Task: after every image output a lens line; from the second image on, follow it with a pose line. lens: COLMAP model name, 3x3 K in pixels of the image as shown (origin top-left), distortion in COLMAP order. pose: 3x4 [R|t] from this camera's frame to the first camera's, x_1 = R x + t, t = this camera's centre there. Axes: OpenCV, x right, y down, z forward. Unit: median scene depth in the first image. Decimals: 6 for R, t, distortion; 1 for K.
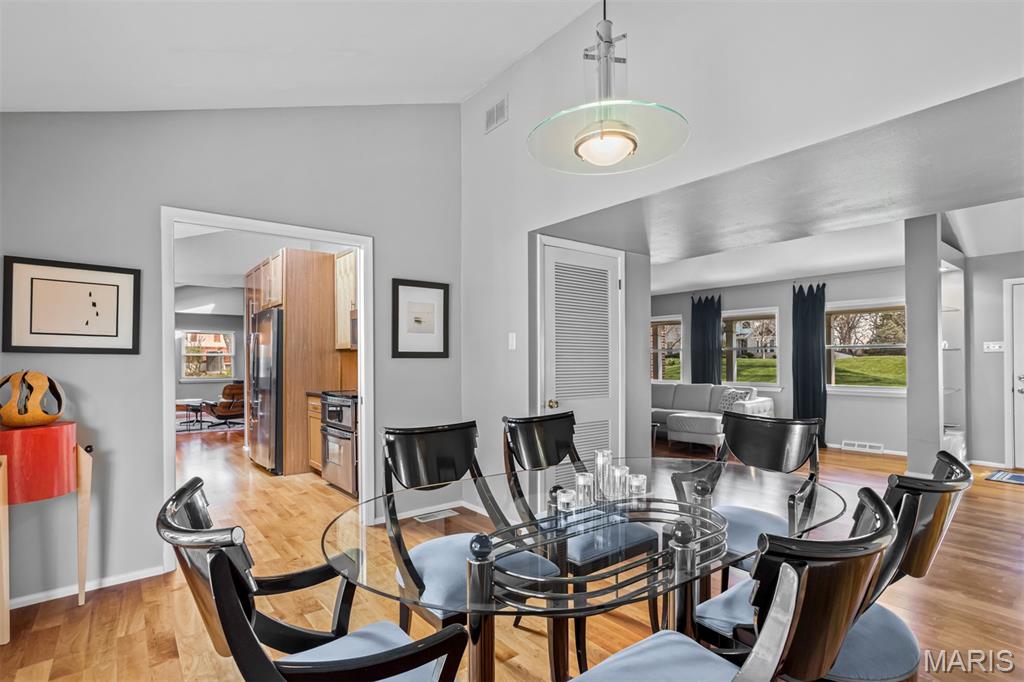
lens RADIAL K [[503.6, 0, 498.8], [0, 503.6, 360.0], [0, 0, 1]] dist [-0.023267, 0.012709]
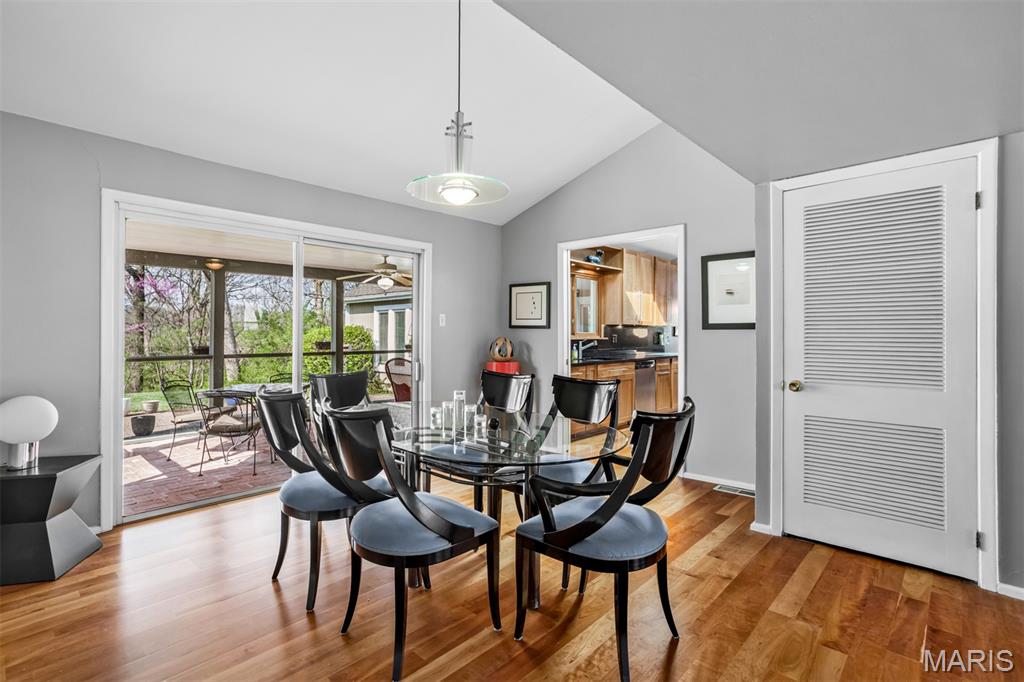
lens RADIAL K [[503.6, 0, 507.0], [0, 503.6, 337.2], [0, 0, 1]] dist [-0.023267, 0.012709]
pose [[0.167925, 0.008736, -0.985761, 0.790366], [-0.000009, 0.999961, 0.008861, 0.003260], [0.985800, -0.001479, 0.167918, 0.399463]]
